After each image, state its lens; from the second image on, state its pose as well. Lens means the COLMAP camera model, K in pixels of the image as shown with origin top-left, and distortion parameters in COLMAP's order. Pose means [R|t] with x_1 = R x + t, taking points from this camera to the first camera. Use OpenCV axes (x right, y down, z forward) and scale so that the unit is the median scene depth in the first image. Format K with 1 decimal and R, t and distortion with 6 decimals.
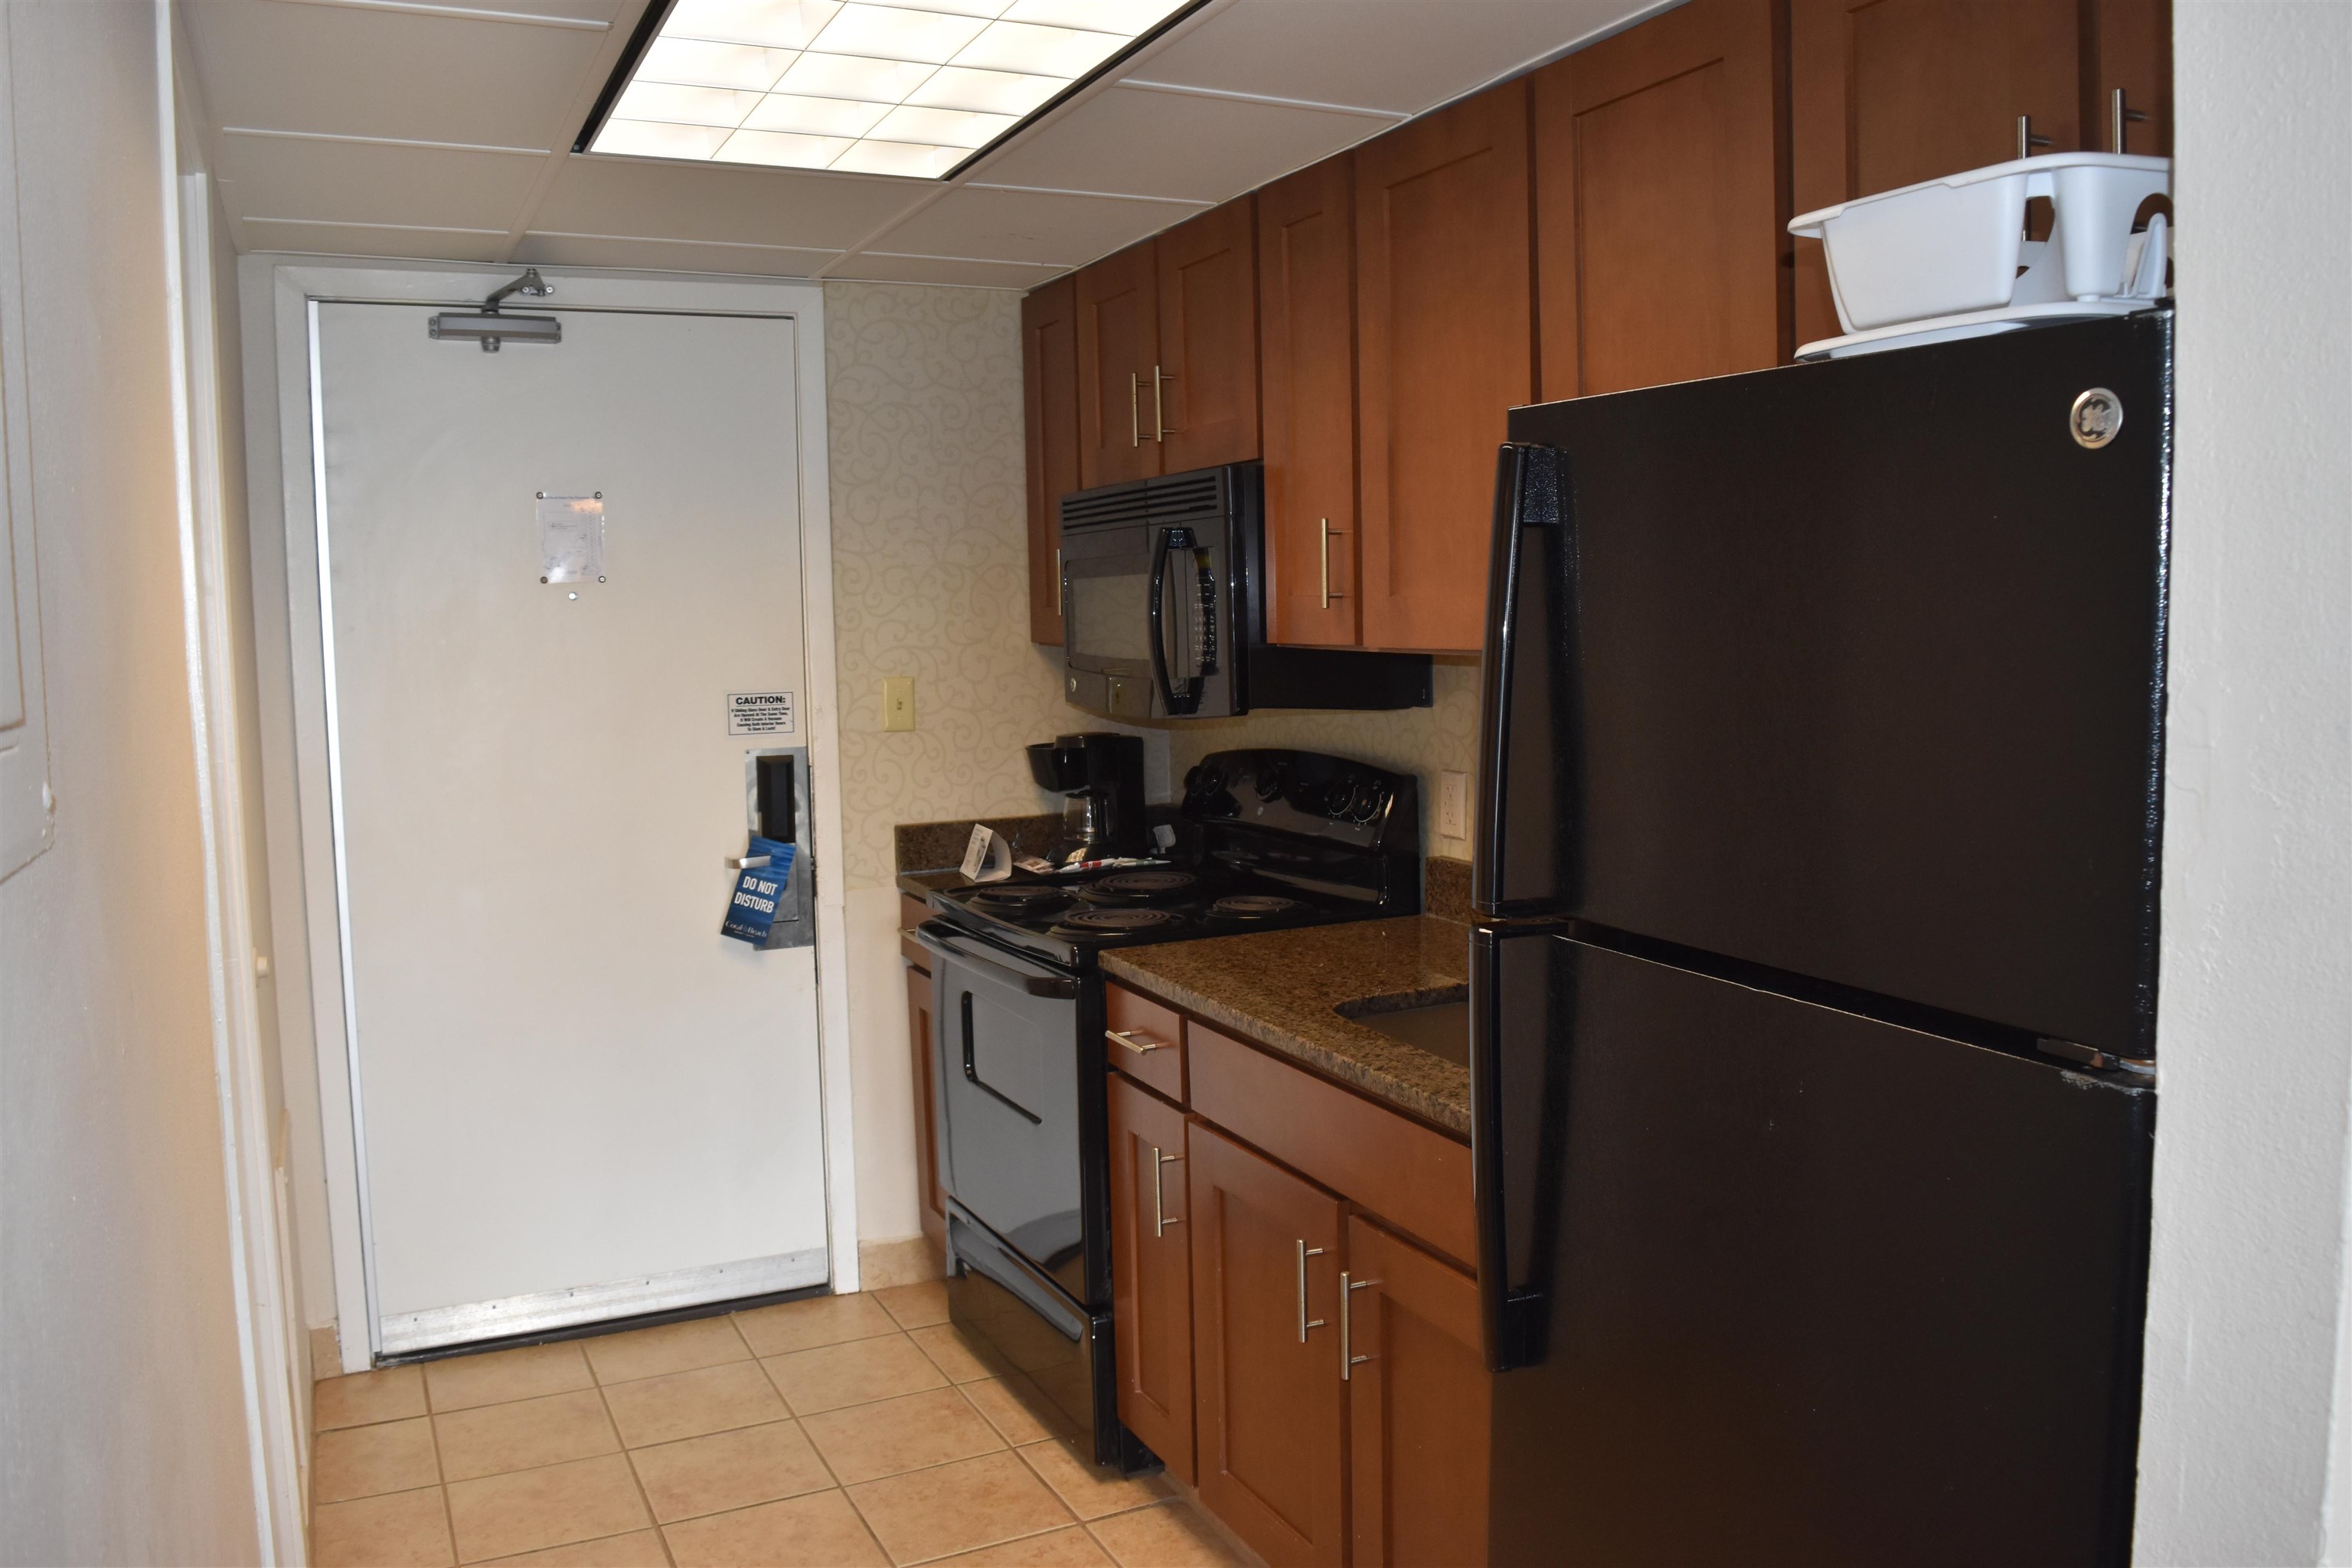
lens RADIAL K [[1835.2, 0, 1186.3], [0, 1835.2, 775.3], [0, 0, 1]] dist [-0.096864, 0.016880]
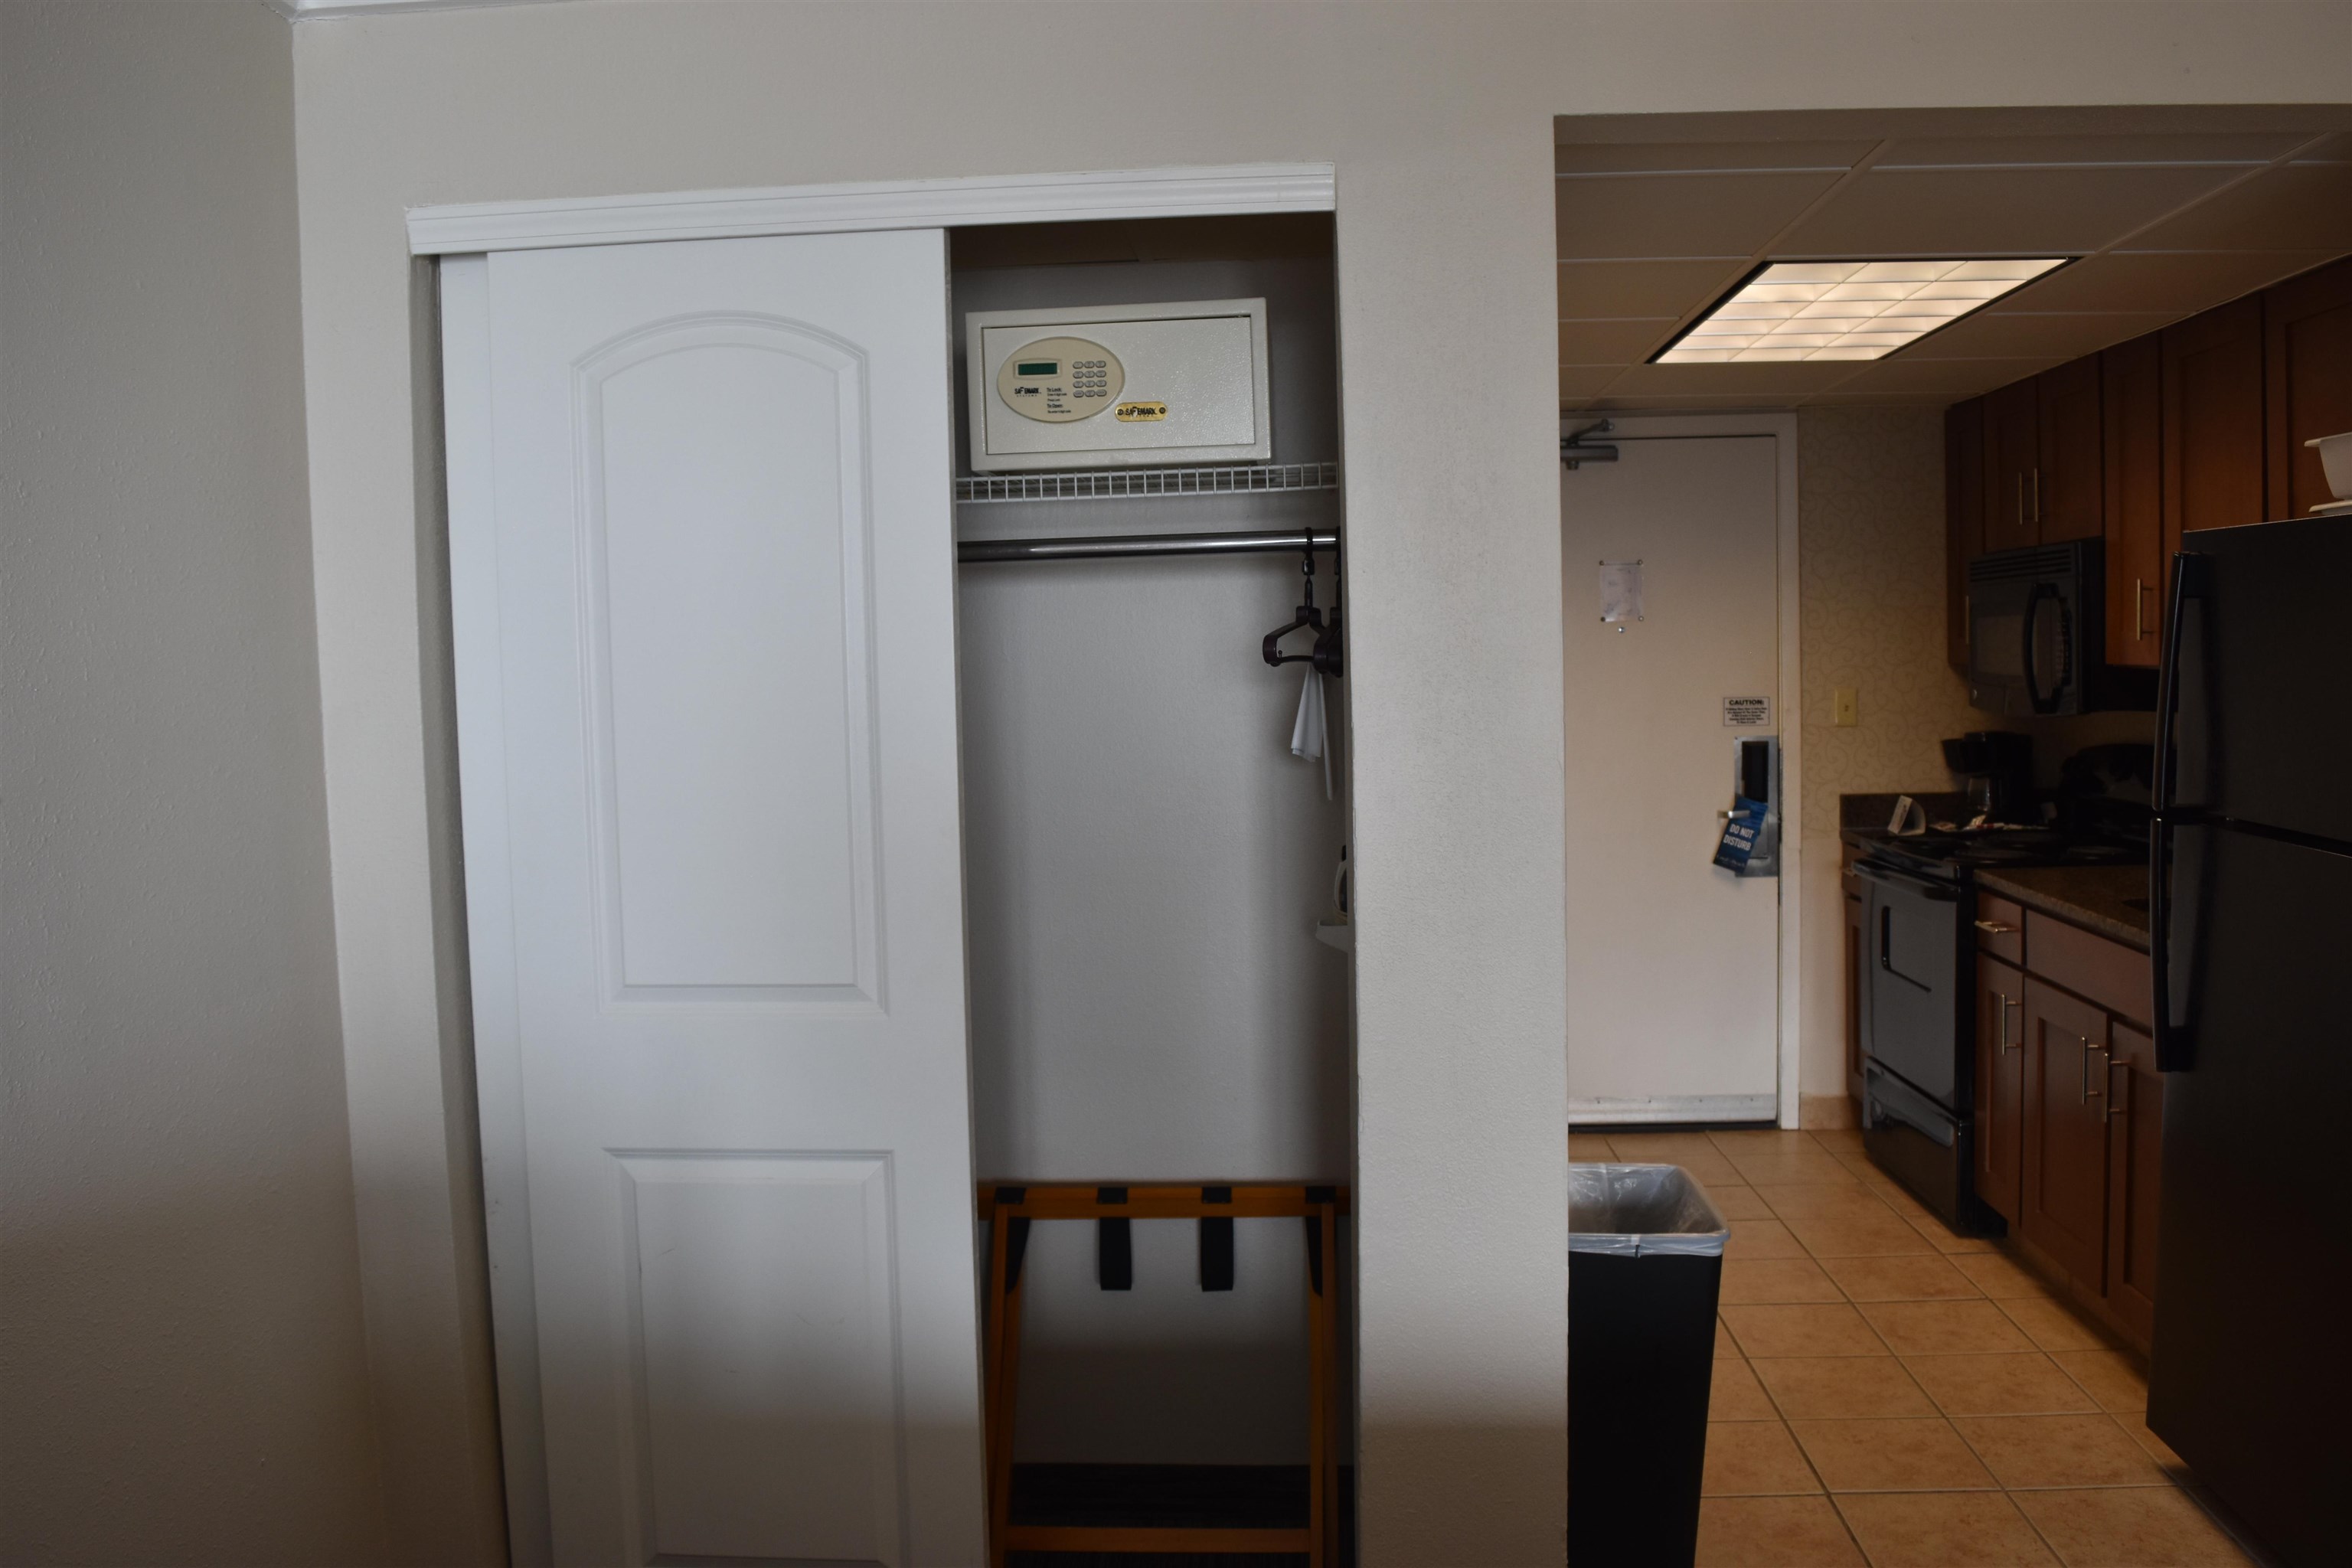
lens RADIAL K [[1835.2, 0, 1186.3], [0, 1835.2, 775.3], [0, 0, 1]] dist [-0.096864, 0.016880]
pose [[0.870853, 0.030523, -0.490595, 0.087495], [-0.036873, 0.999315, -0.003278, 0.037640], [0.490159, 0.020945, 0.871382, -0.466010]]
